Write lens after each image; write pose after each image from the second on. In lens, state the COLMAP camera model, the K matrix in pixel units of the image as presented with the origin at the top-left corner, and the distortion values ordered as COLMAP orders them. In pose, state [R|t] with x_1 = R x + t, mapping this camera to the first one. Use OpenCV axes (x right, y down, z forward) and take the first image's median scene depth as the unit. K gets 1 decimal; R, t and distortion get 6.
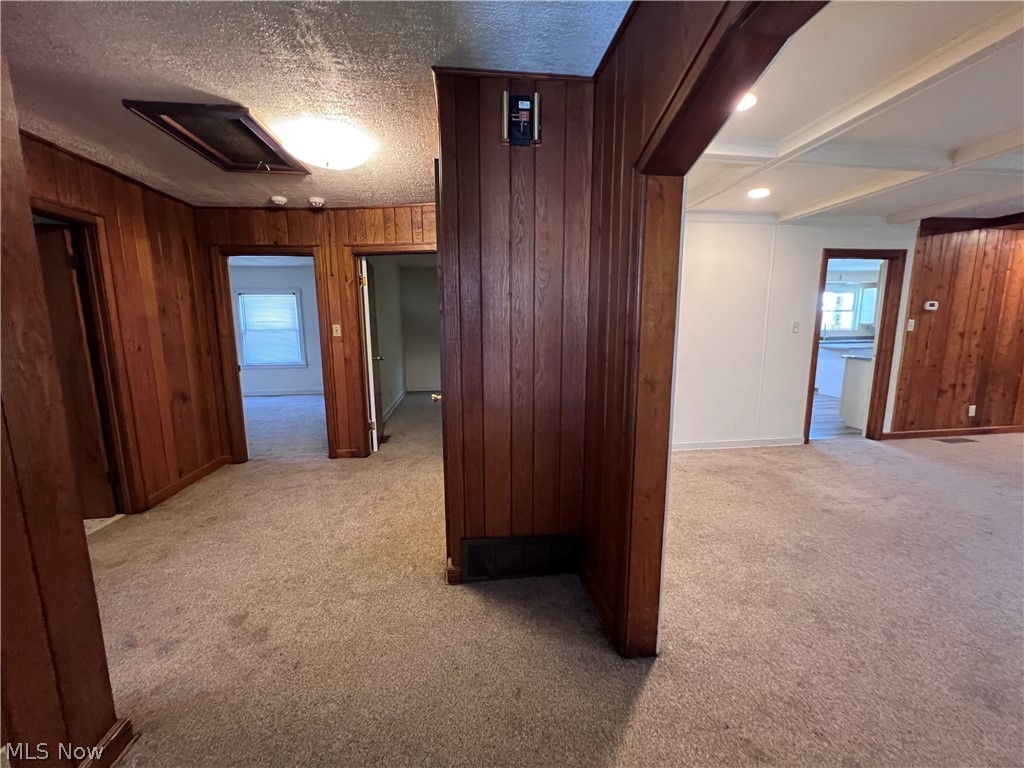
lens RADIAL K [[409.1, 0, 512.8], [0, 409.1, 386.3], [0, 0, 1]] dist [-0.000598, 0.000371]
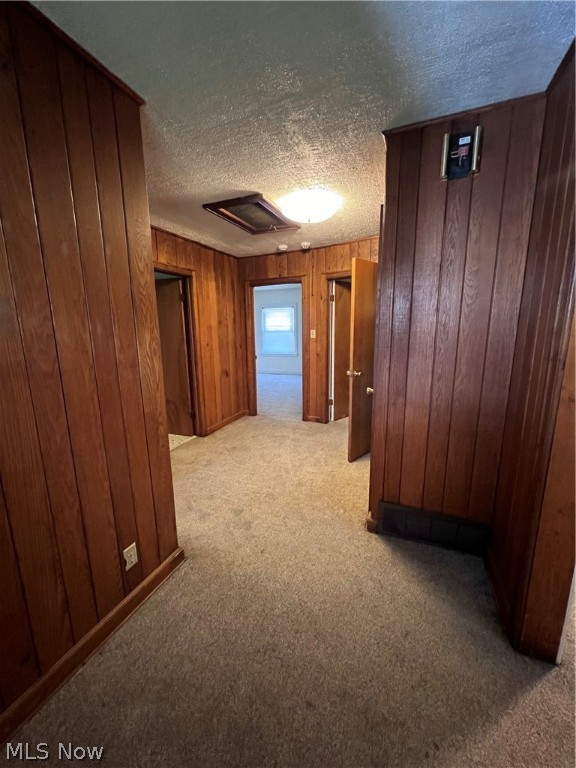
lens RADIAL K [[307.7, 0, 287.0], [0, 307.7, 384.8], [0, 0, 1]] dist [0.000329, 0.000219]
pose [[0.870714, 0.087157, -0.484005, 0.058326], [-0.066191, 0.995985, 0.060275, -0.031875], [0.487315, -0.020445, 0.872987, 0.008876]]
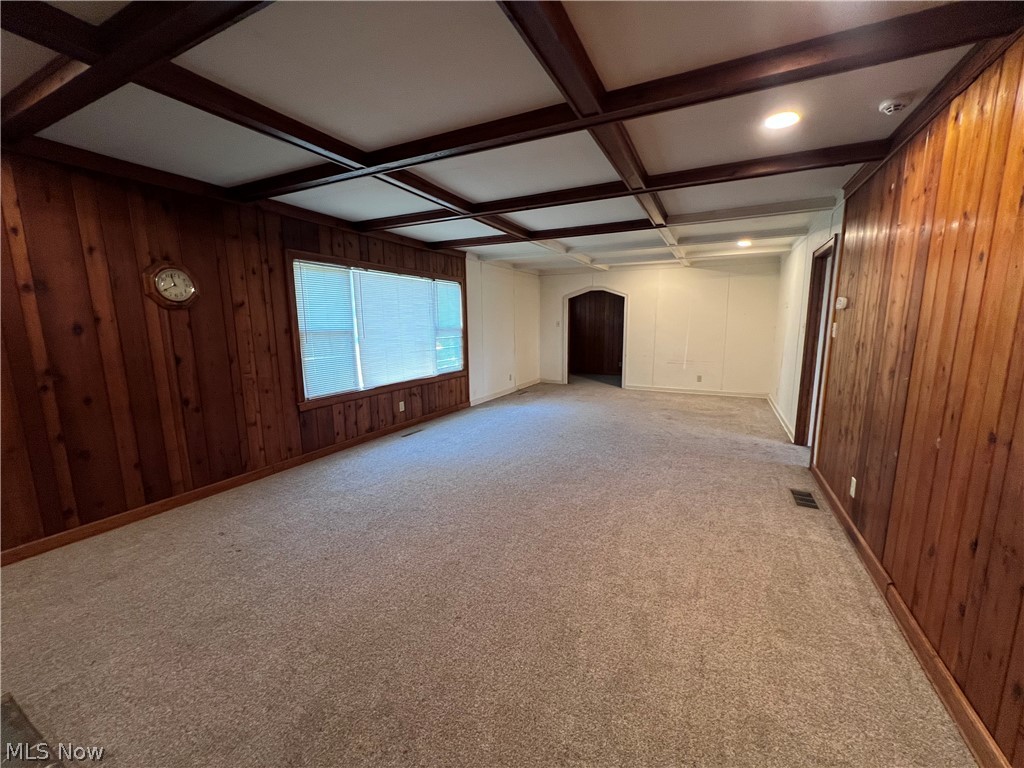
lens RADIAL K [[410.3, 0, 512.3], [0, 410.3, 385.4], [0, 0, 1]] dist [0.000329, 0.000219]
pose [[-0.556722, 0.141221, -0.818607, 1.978163], [-0.114935, 0.962871, 0.244274, -0.171801], [0.822709, 0.230079, -0.519821, 0.950330]]
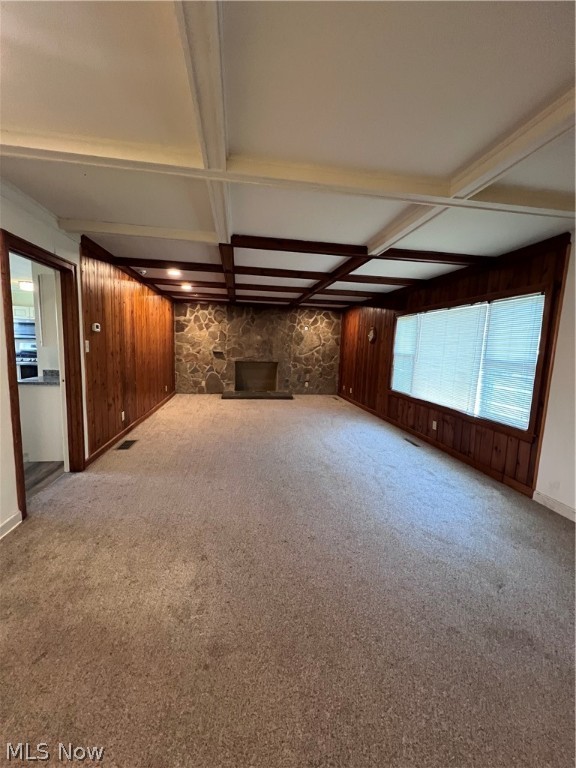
lens RADIAL K [[307.7, 0, 287.0], [0, 307.7, 384.8], [0, 0, 1]] dist [0.000329, 0.000219]
pose [[-0.029223, -0.120101, 0.992331, 0.224964], [0.115513, 0.985698, 0.122700, -0.095942], [-0.992876, 0.118213, -0.014932, 0.561567]]
